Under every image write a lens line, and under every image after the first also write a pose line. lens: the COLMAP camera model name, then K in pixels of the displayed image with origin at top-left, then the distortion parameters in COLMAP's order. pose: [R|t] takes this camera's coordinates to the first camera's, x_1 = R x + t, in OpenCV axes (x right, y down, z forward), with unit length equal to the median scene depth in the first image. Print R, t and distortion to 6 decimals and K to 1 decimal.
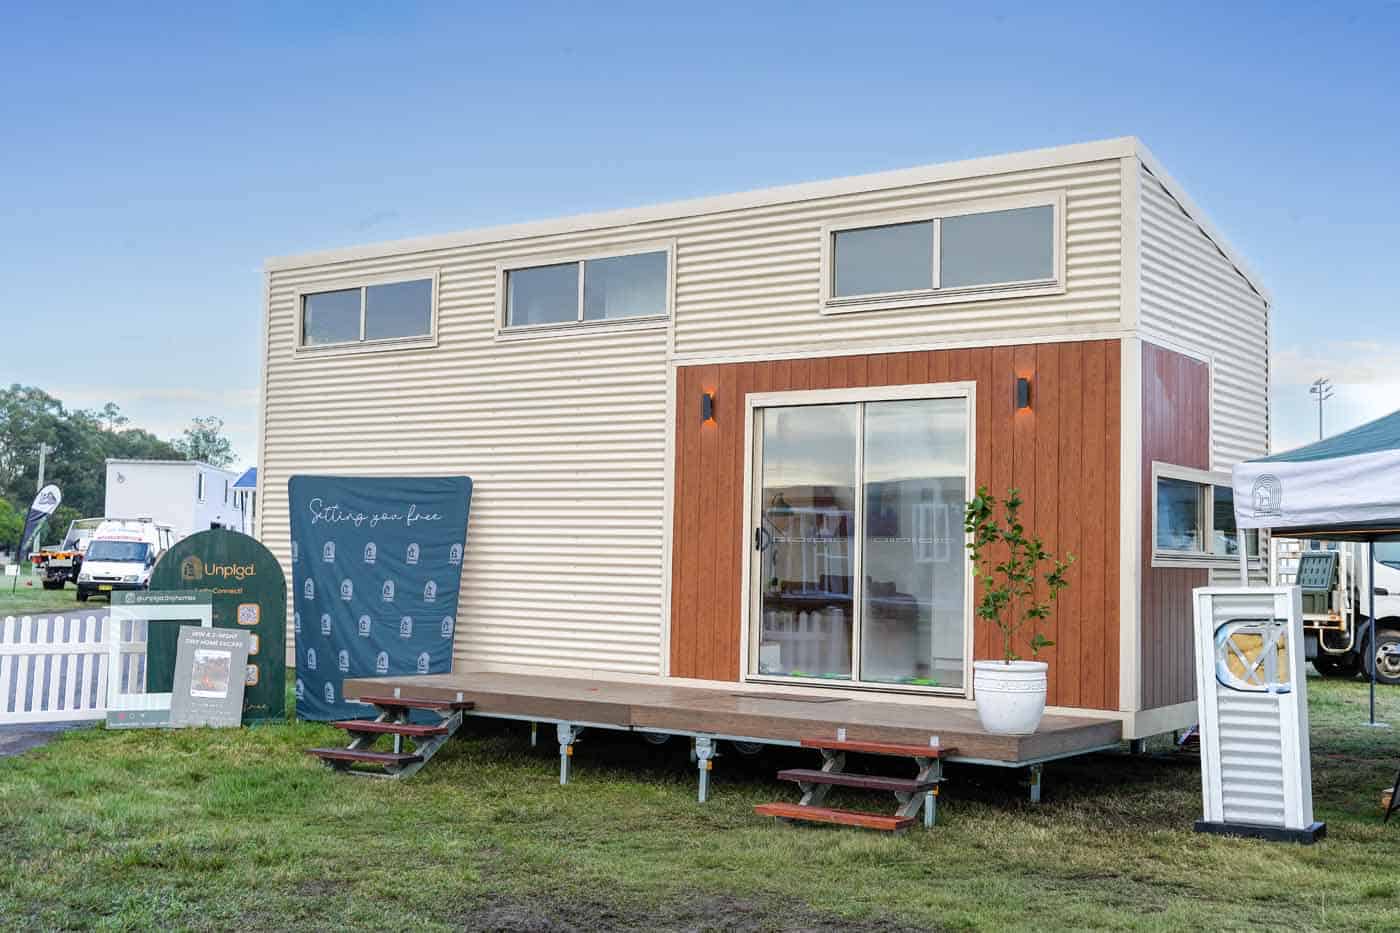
lens RADIAL K [[1629.6, 0, 700.5], [0, 1629.6, 462.9], [0, 0, 1]] dist [-0.007769, 0.000000]
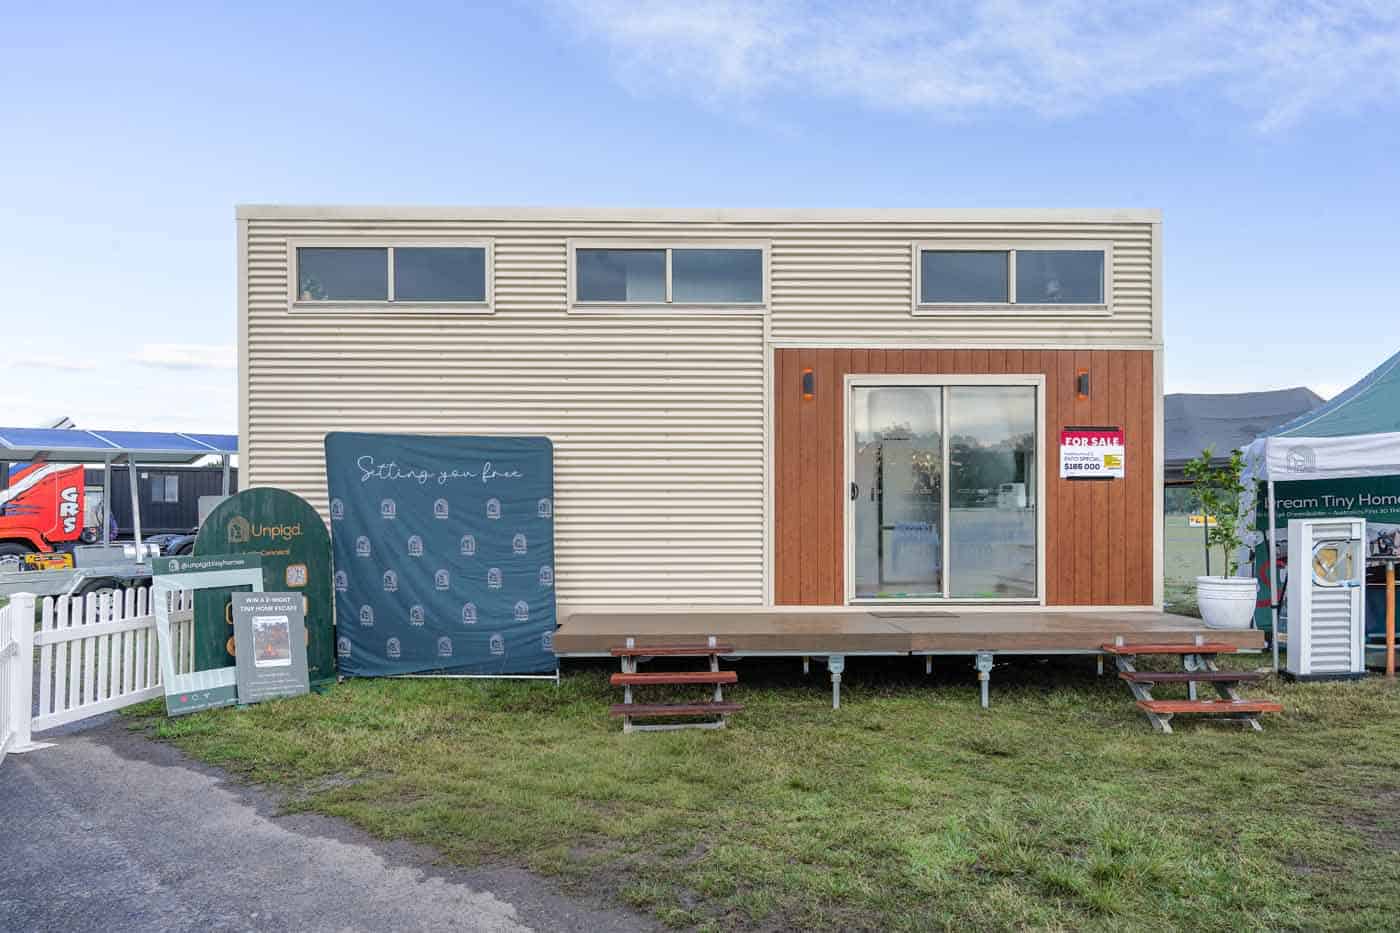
lens RADIAL K [[1065.3, 0, 699.8], [0, 1065.3, 481.1], [0, 0, 1]] dist [0.014764, -0.003076]
pose [[0.795143, -0.008082, 0.606368, -0.492691], [-0.018810, 0.999101, 0.037983, 0.008960], [-0.606130, -0.041608, 0.794276, 0.372930]]
